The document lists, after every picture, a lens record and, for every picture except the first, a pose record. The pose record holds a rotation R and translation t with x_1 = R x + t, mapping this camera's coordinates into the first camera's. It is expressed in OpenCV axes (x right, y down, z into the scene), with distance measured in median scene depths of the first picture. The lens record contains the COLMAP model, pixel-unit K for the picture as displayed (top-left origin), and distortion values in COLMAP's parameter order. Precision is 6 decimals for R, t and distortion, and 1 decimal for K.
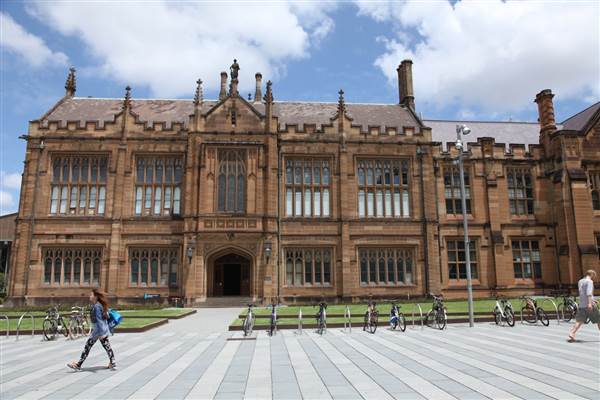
lens RADIAL K [[507.2, 0, 302.9], [0, 507.2, 199.4], [0, 0, 1]] dist [-0.053490, 0.034911]
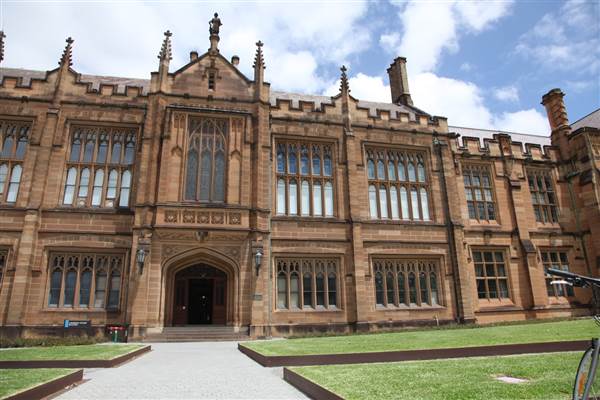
lens RADIAL K [[425.6, 0, 302.2], [0, 425.6, 197.2], [0, 0, 1]] dist [-0.112343, 0.061673]
pose [[0.987987, 0.030369, 0.151521, -0.092398], [-0.011144, 0.991948, -0.126151, 0.086101], [-0.154132, 0.122947, 0.980371, 0.386669]]
